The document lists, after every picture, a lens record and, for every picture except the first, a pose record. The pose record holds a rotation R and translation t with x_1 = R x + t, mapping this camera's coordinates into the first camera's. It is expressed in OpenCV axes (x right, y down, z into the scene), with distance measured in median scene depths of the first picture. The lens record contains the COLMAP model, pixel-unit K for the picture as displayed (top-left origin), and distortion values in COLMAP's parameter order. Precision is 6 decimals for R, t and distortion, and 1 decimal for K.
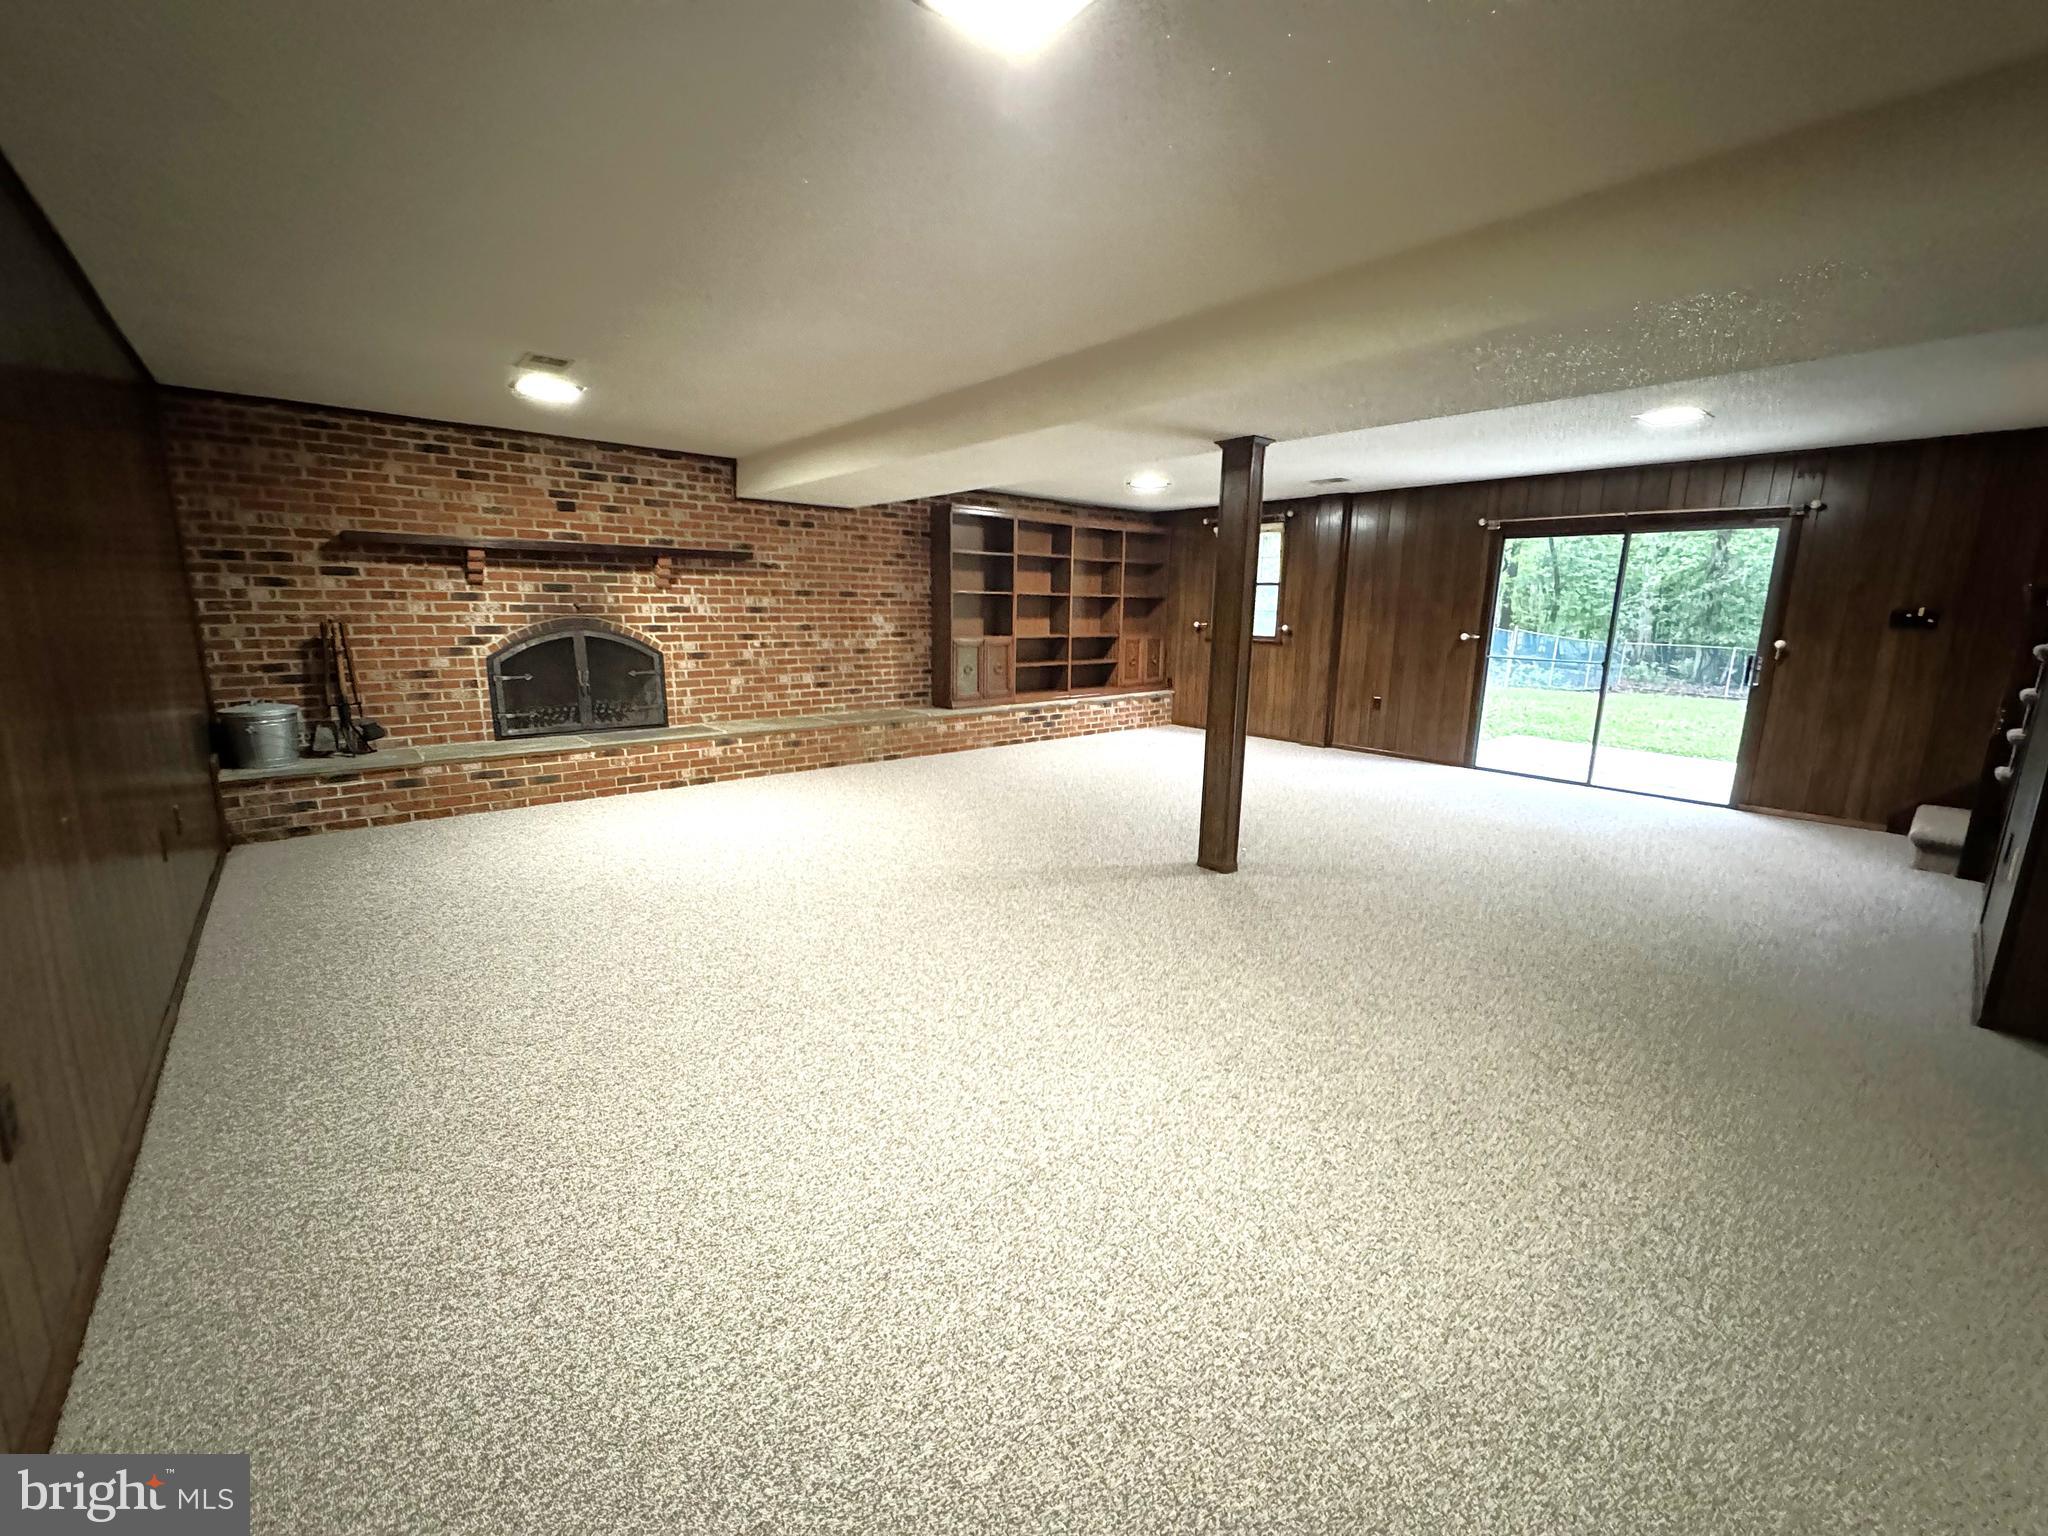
lens RADIAL K [[817.9, 0, 1027.9], [0, 817.9, 772.3], [0, 0, 1]] dist [-0.000492, 0.000737]
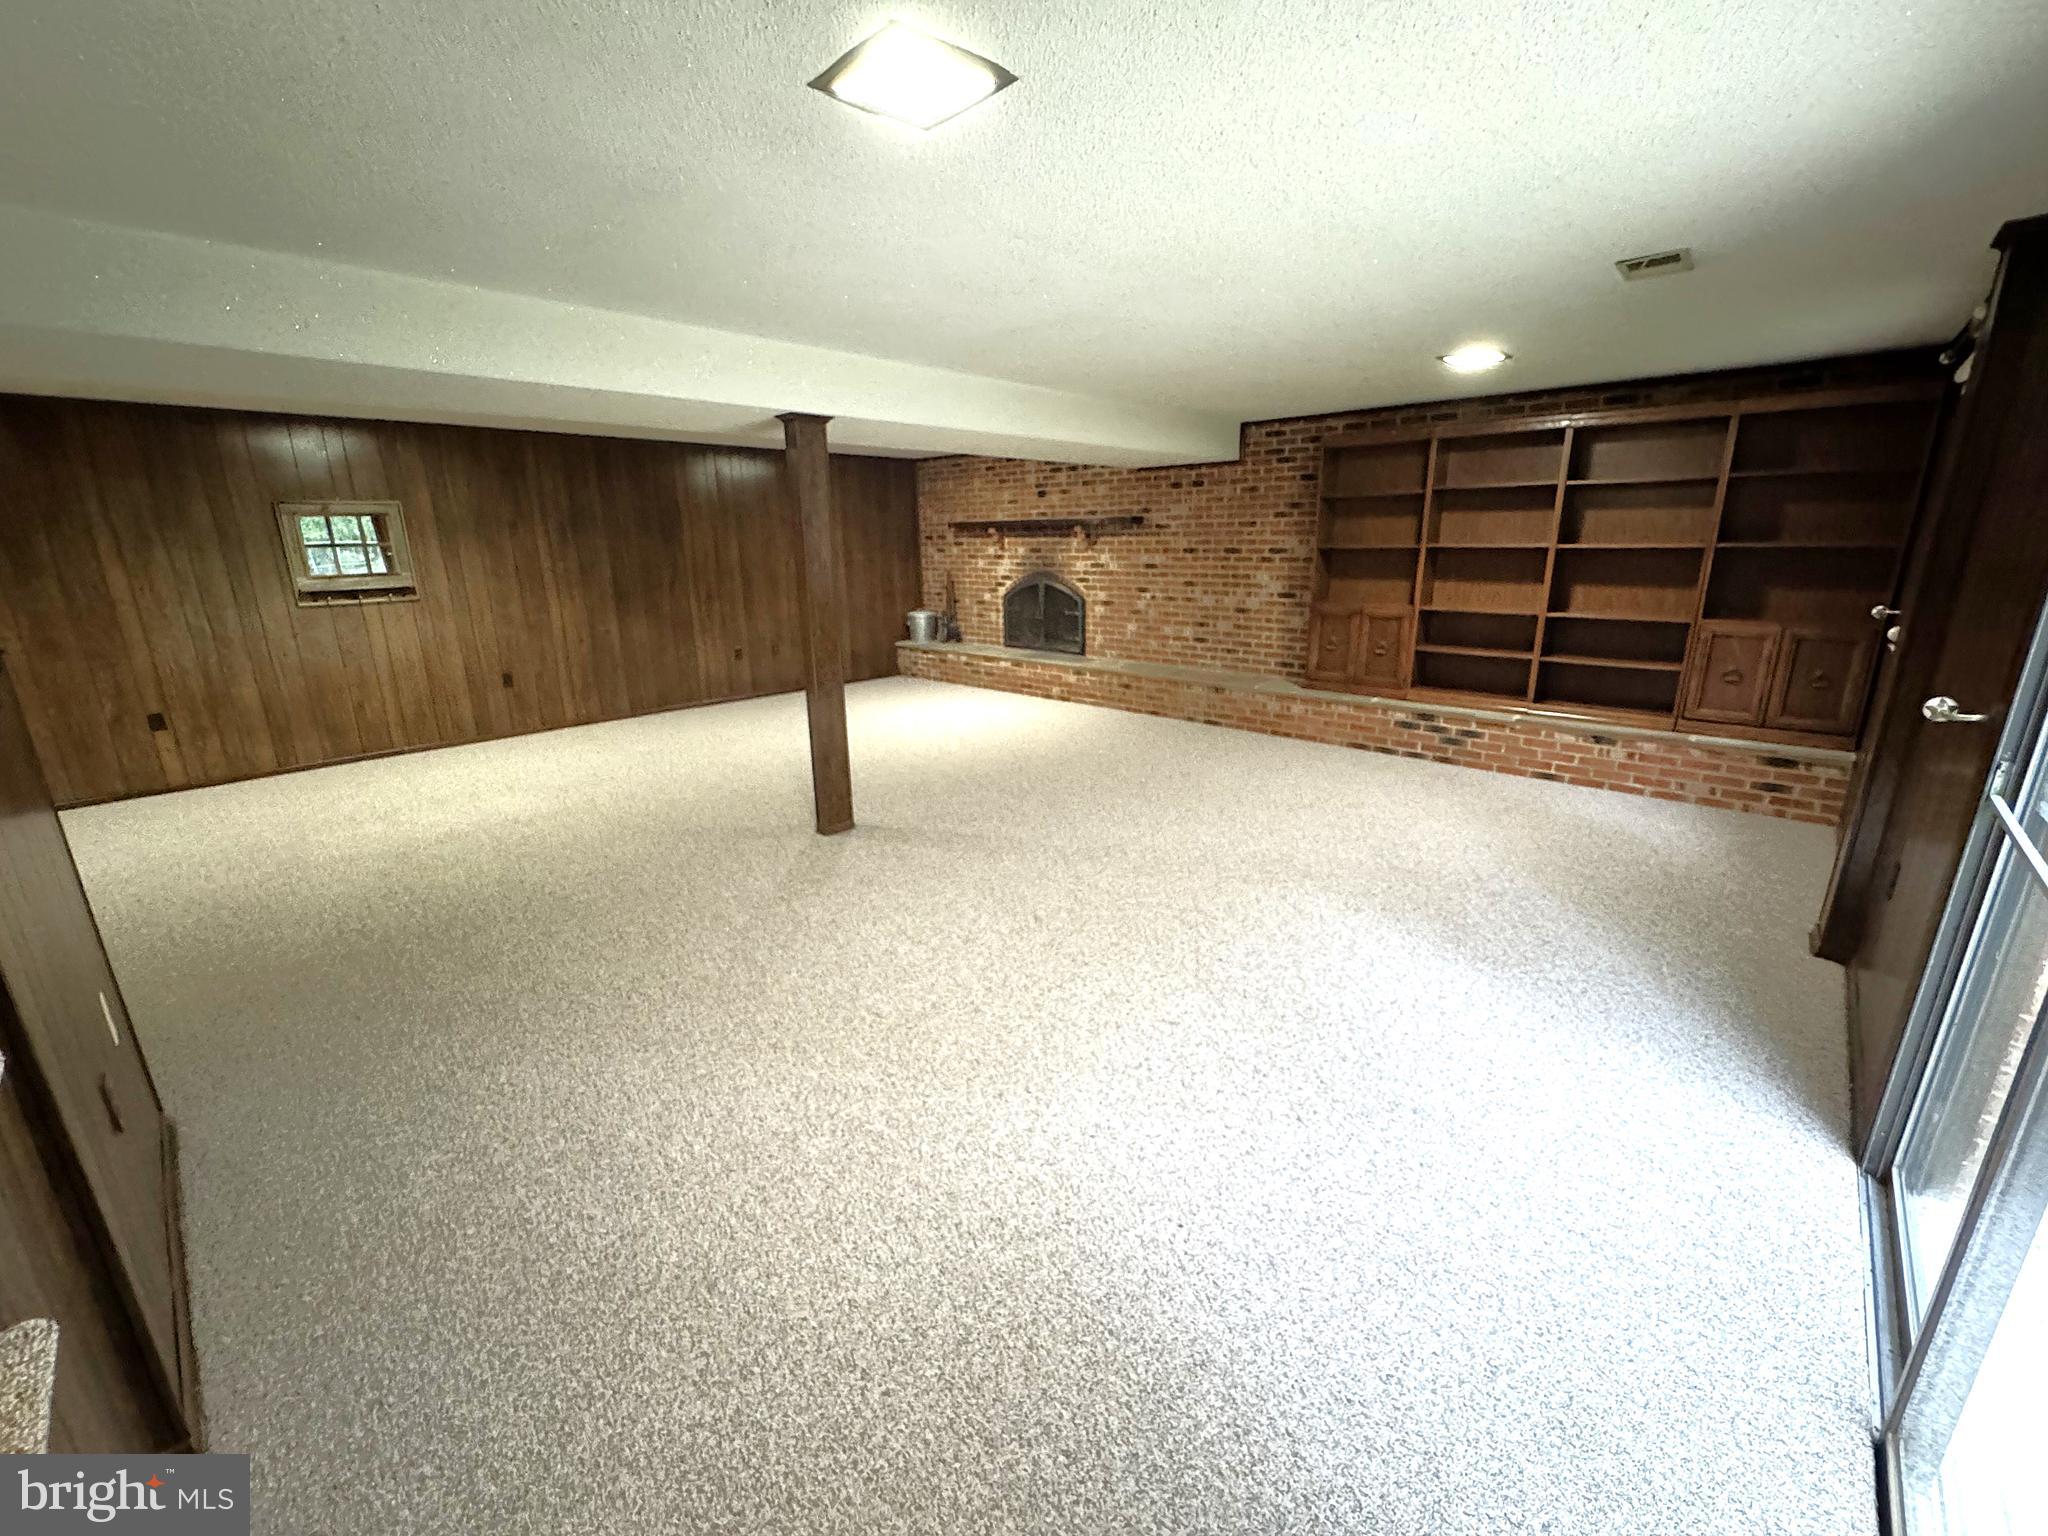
lens RADIAL K [[817.9, 0, 1026.7], [0, 817.9, 767.4], [0, 0, 1]] dist [-0.000492, 0.000737]
pose [[0.108899, 0.253474, -0.961193, 0.786462], [-0.187435, 0.954835, 0.230562, -0.156753], [0.976222, 0.155053, 0.151490, 0.682647]]
